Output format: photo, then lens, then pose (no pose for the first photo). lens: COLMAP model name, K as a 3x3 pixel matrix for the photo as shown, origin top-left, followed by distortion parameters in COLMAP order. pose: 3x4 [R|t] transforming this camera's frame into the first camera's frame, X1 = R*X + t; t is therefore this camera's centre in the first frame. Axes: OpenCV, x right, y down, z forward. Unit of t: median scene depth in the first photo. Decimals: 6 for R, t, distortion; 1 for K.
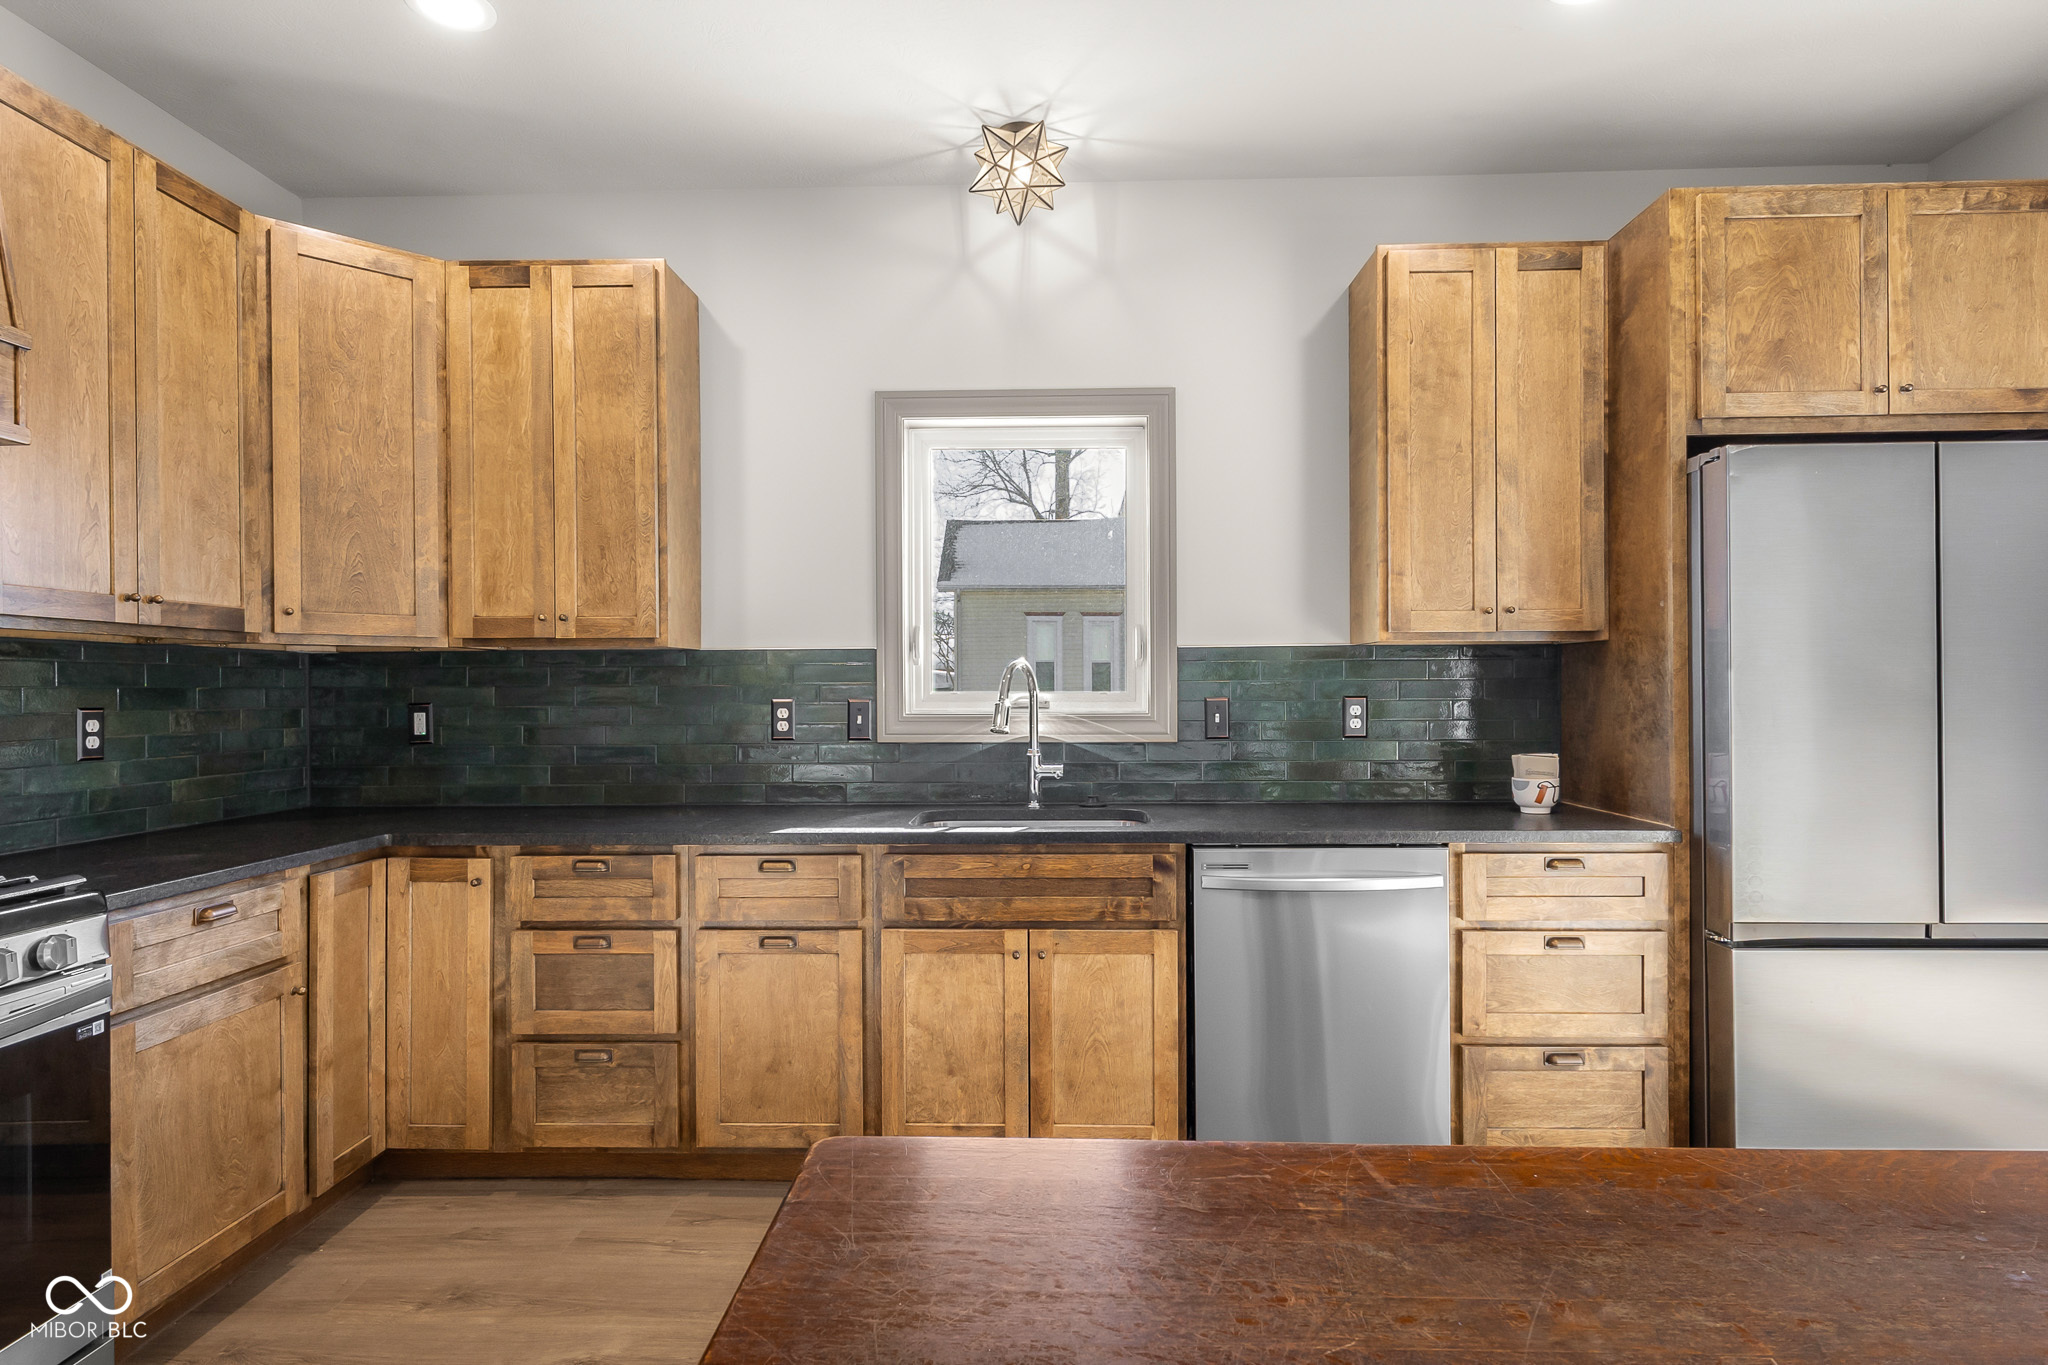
lens RADIAL K [[1103.0, 0, 1024.0], [0, 1103.0, 682.5], [0, 0, 1]] dist [0.005163, 0.000763]
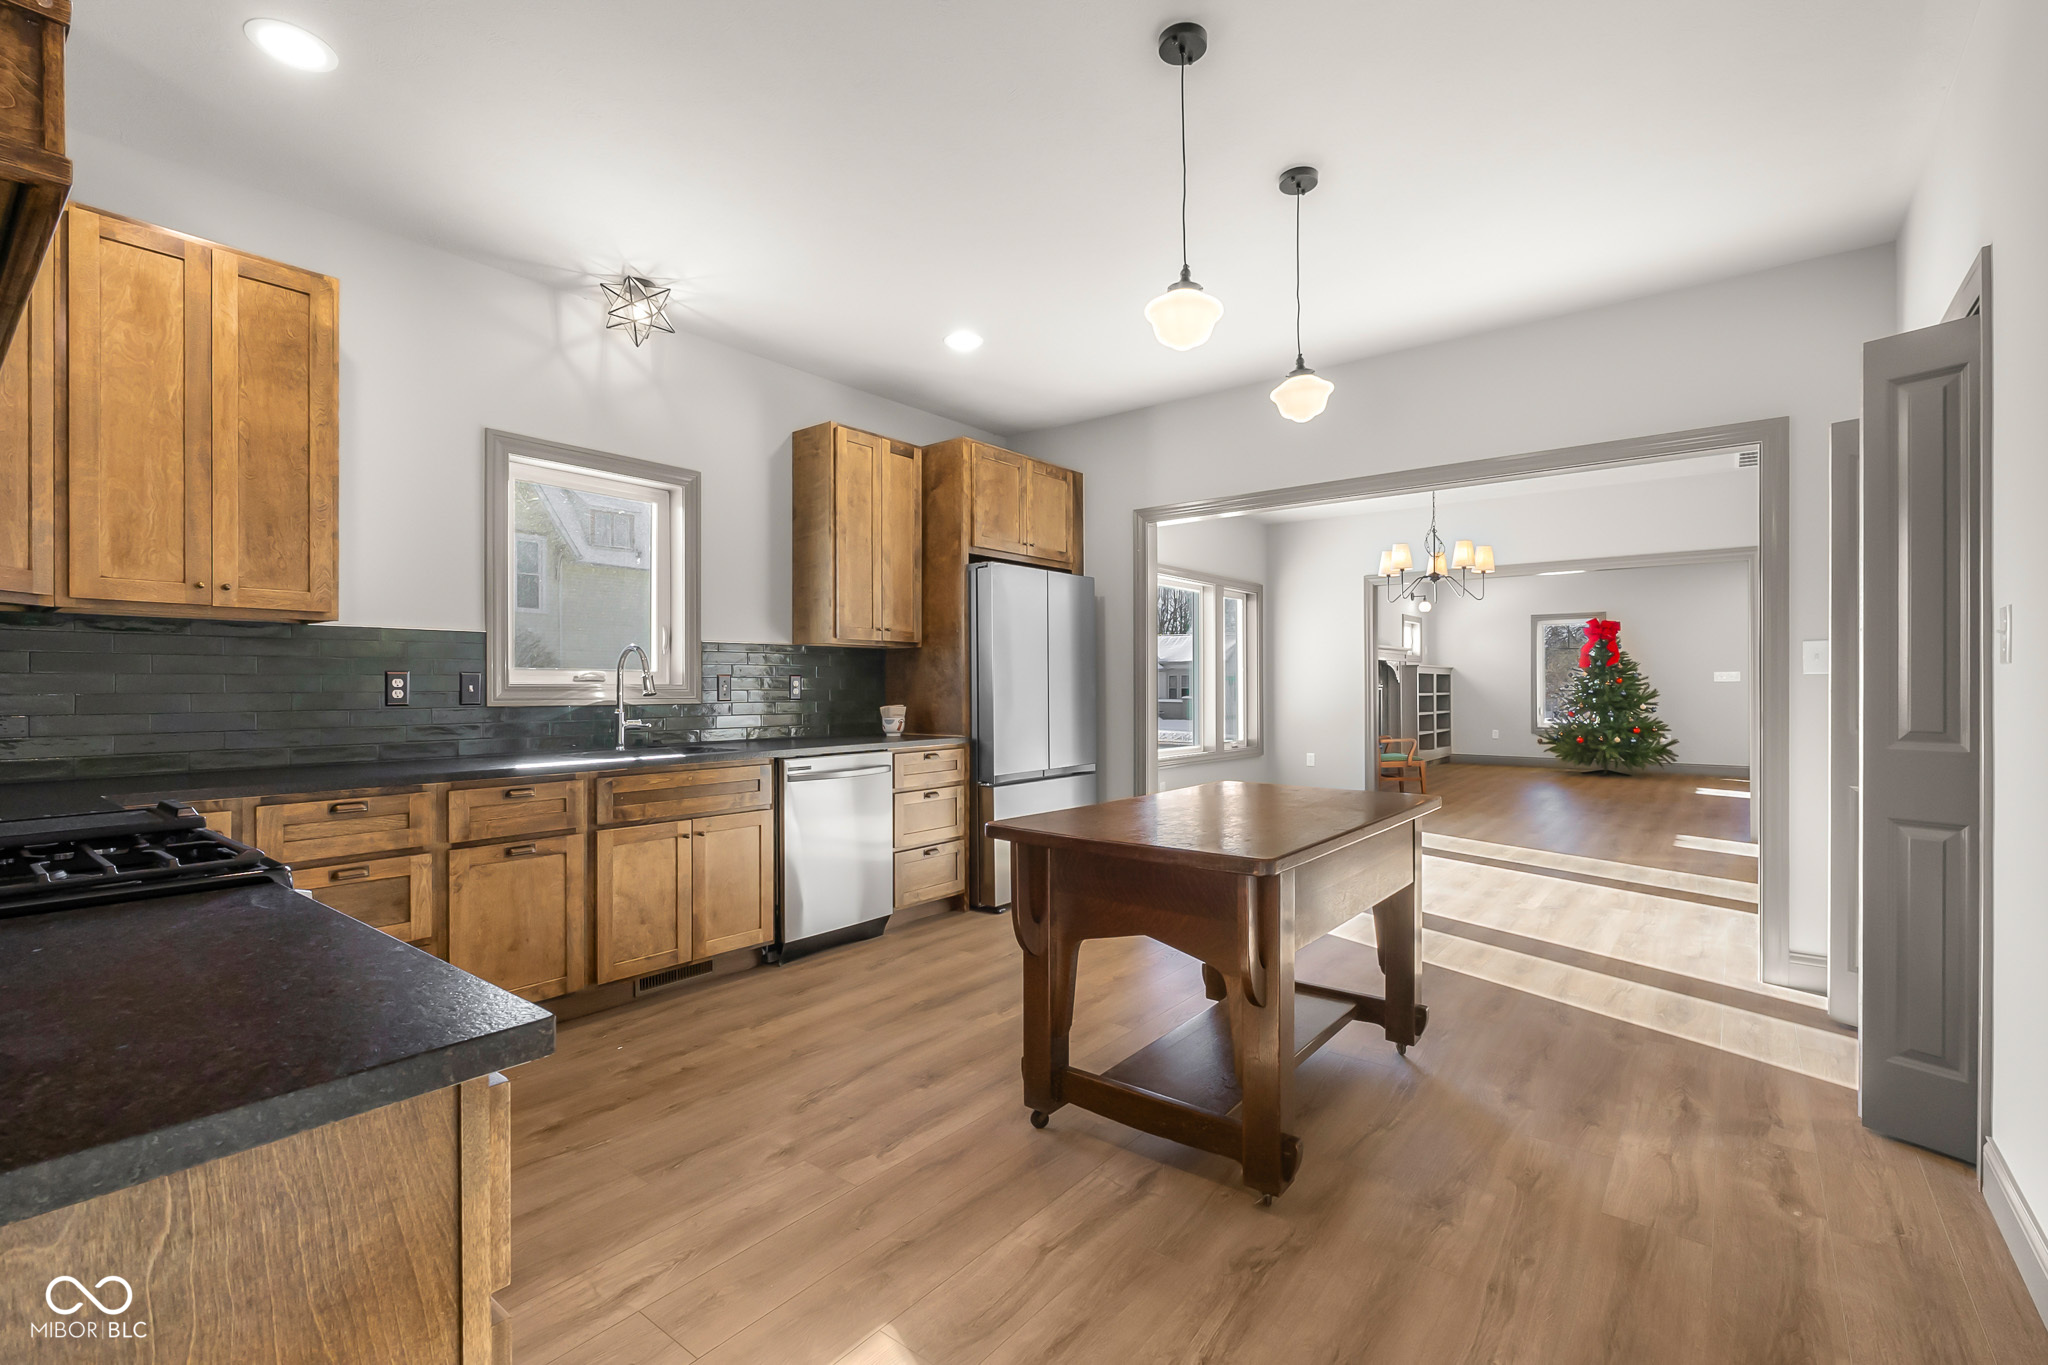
lens RADIAL K [[907.2, 0, 1026.2], [0, 907.2, 678.0], [0, 0, 1]] dist [-0.003390, 0.000335]
pose [[0.596690, 0.012545, 0.802374, -0.733147], [-0.003624, 0.999910, -0.012938, 0.040451], [-0.802464, 0.004813, 0.596681, -0.135523]]
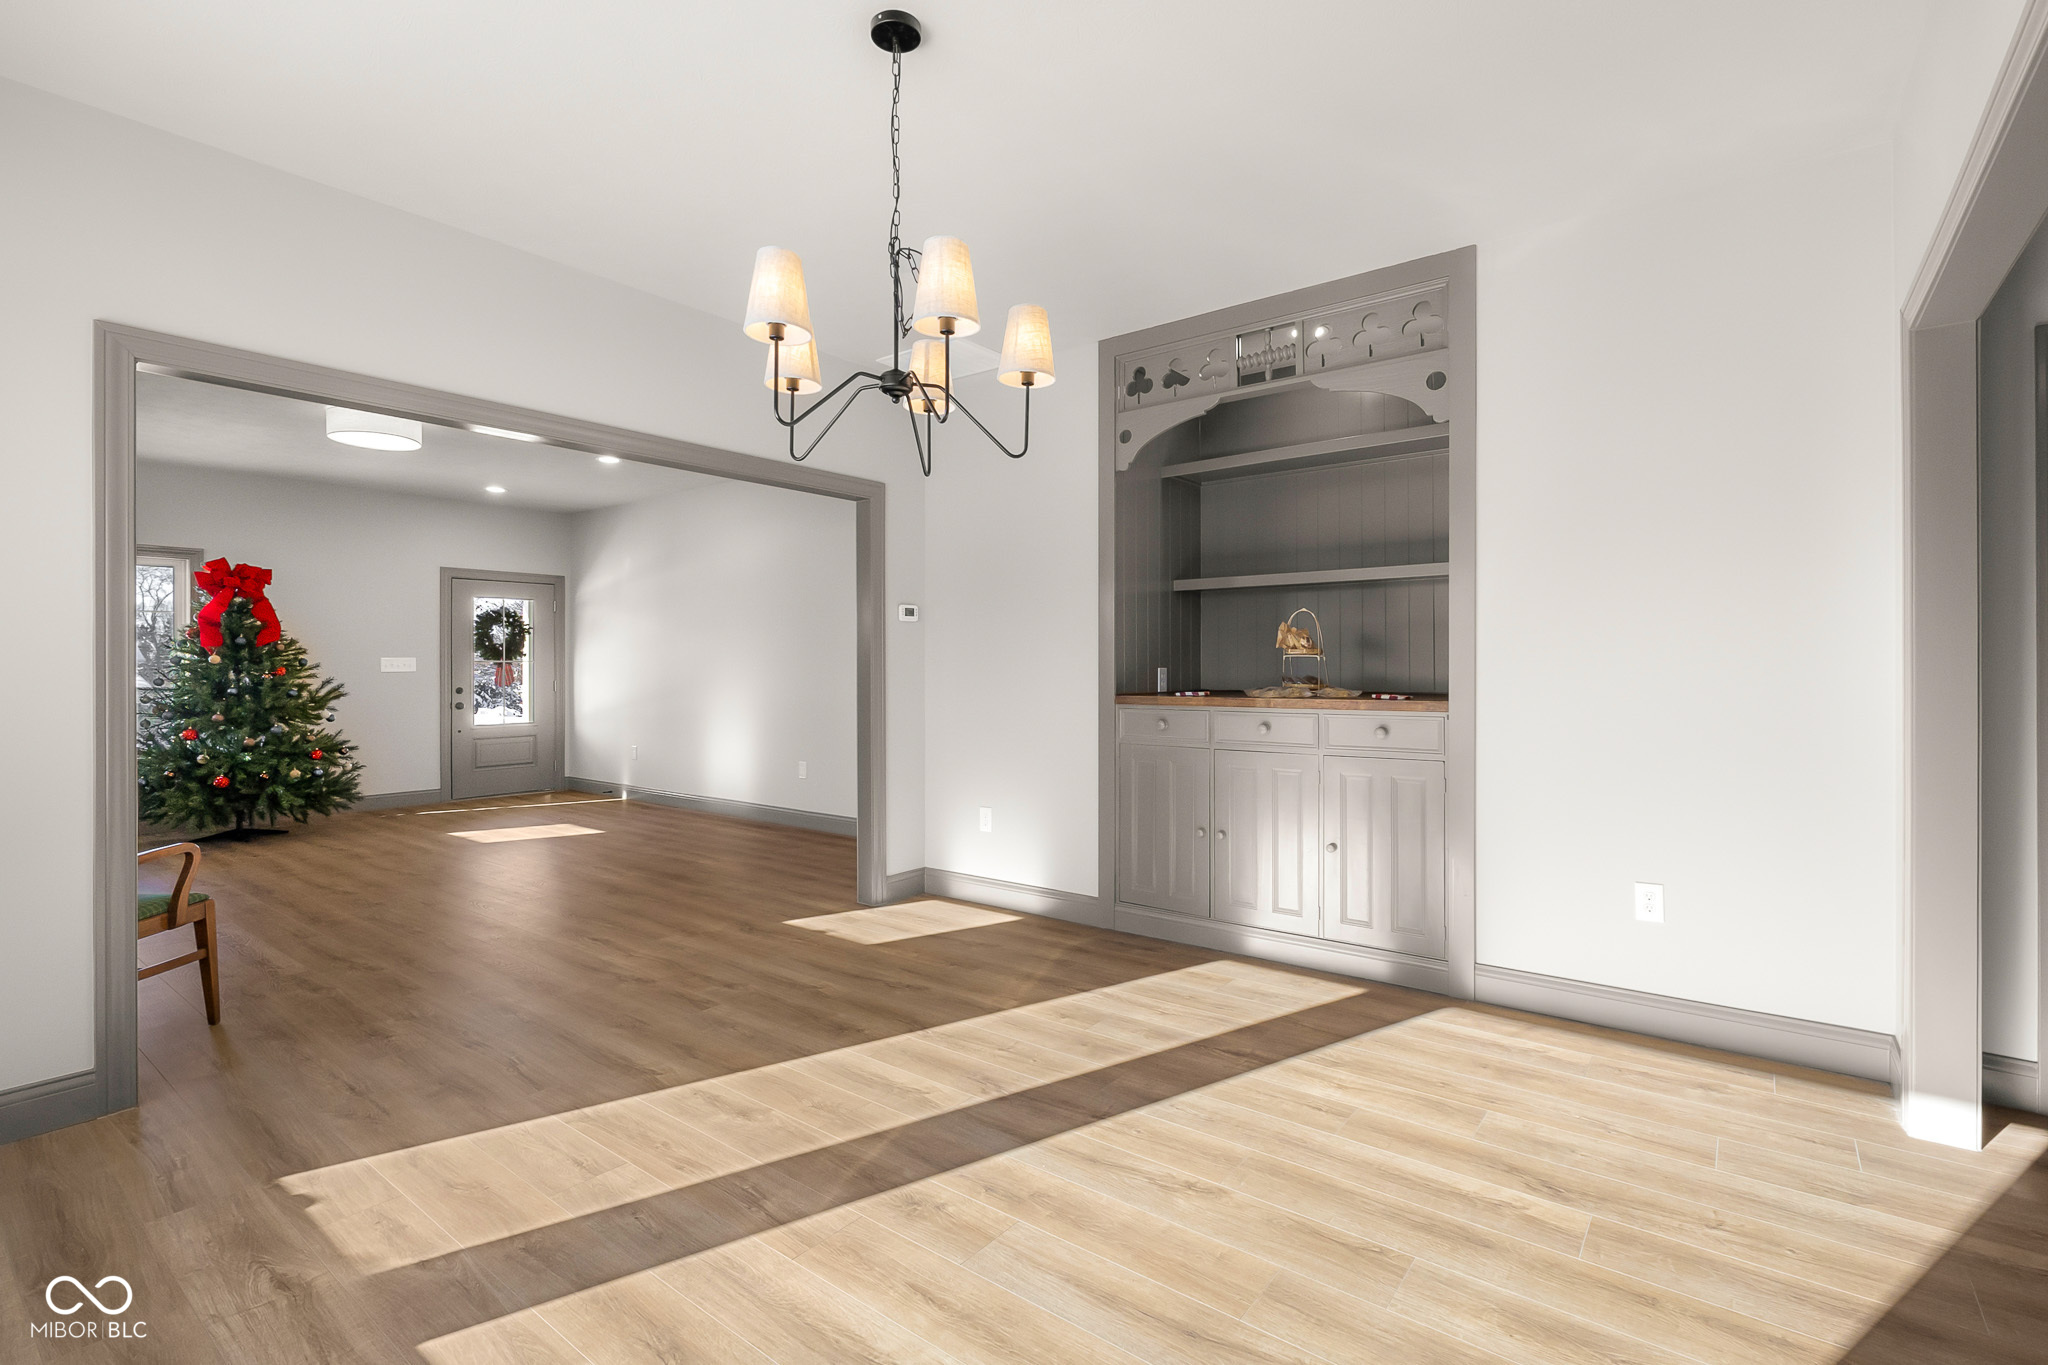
lens RADIAL K [[932.2, 0, 1055.7], [0, 932.2, 663.9], [0, 0, 1]] dist [-0.000241, 0.000298]
pose [[-0.814655, 0.011088, 0.579840, 1.134270], [0.006980, 0.999932, -0.009315, 0.008207], [-0.579904, -0.003541, -0.814677, 0.993109]]
